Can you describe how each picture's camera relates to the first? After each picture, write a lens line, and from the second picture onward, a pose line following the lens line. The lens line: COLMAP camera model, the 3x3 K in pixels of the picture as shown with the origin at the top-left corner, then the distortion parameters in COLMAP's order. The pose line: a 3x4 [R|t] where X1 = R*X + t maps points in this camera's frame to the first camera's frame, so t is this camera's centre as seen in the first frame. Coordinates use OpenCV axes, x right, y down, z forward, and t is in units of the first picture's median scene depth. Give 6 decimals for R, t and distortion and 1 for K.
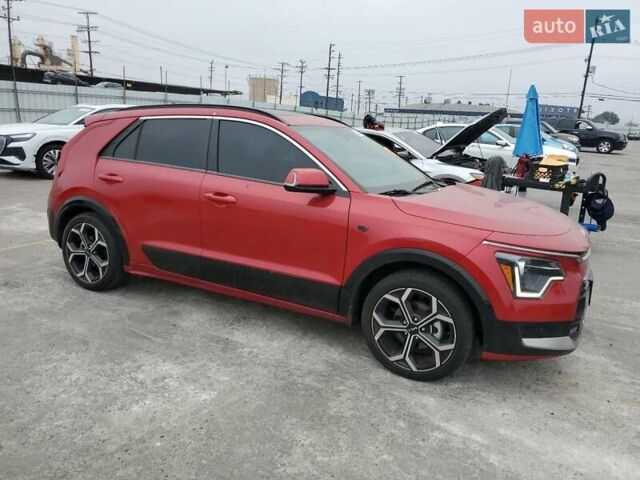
lens RADIAL K [[493.0, 0, 321.4], [0, 493.0, 244.1], [0, 0, 1]] dist [0.018744, 0.003485]
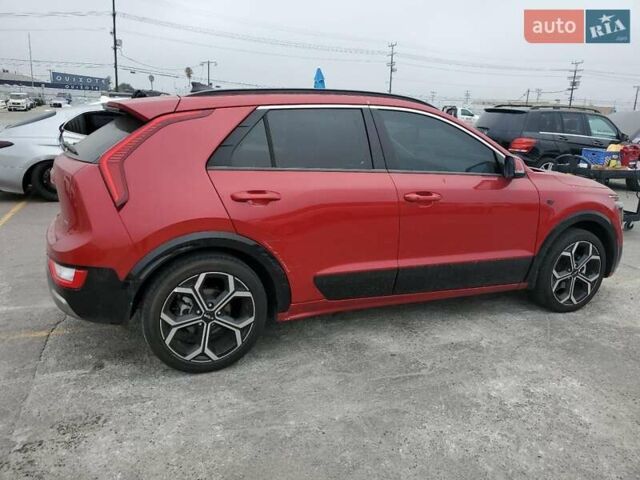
lens RADIAL K [[493.0, 0, 318.2], [0, 493.0, 236.4], [0, 0, 1]] dist [0.018744, 0.003485]
pose [[0.640141, -0.207289, 0.739764, -0.859114], [0.176478, 0.976838, 0.121007, -0.142272], [-0.747713, 0.053090, 0.661896, 0.467649]]
